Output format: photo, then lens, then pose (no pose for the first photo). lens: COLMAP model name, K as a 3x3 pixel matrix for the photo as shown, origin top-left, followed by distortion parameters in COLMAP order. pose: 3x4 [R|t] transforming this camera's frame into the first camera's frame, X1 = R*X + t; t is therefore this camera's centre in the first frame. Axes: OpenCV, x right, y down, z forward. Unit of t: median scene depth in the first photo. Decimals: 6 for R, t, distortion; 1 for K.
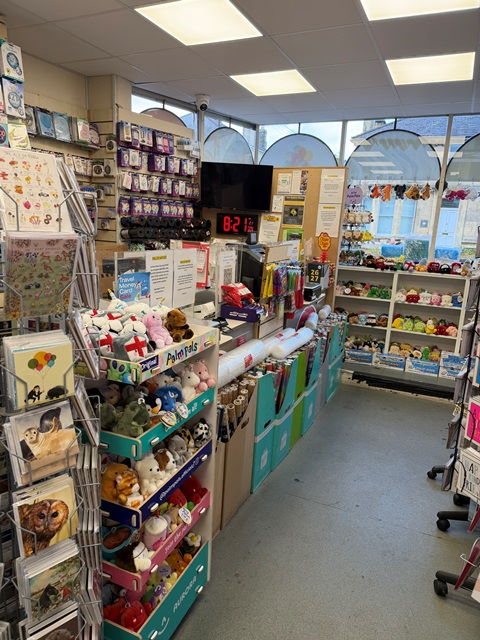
lens RADIAL K [[455.9, 0, 241.1], [0, 455.9, 321.0], [0, 0, 1]] dist [0.059219, -0.017890]
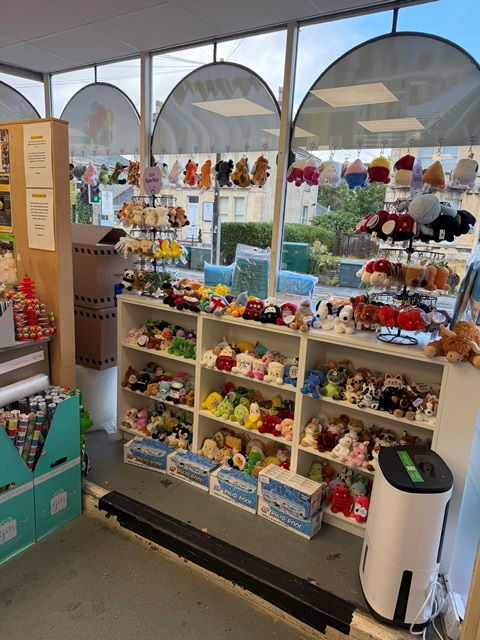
lens RADIAL K [[455.9, 0, 238.6], [0, 455.9, 320.2], [0, 0, 1]] dist [0.059219, -0.017890]
pose [[0.990470, 0.034343, -0.133381, 0.460961], [-0.036190, 0.999279, -0.011451, -0.094956], [0.132892, 0.016169, 0.990999, 0.454485]]
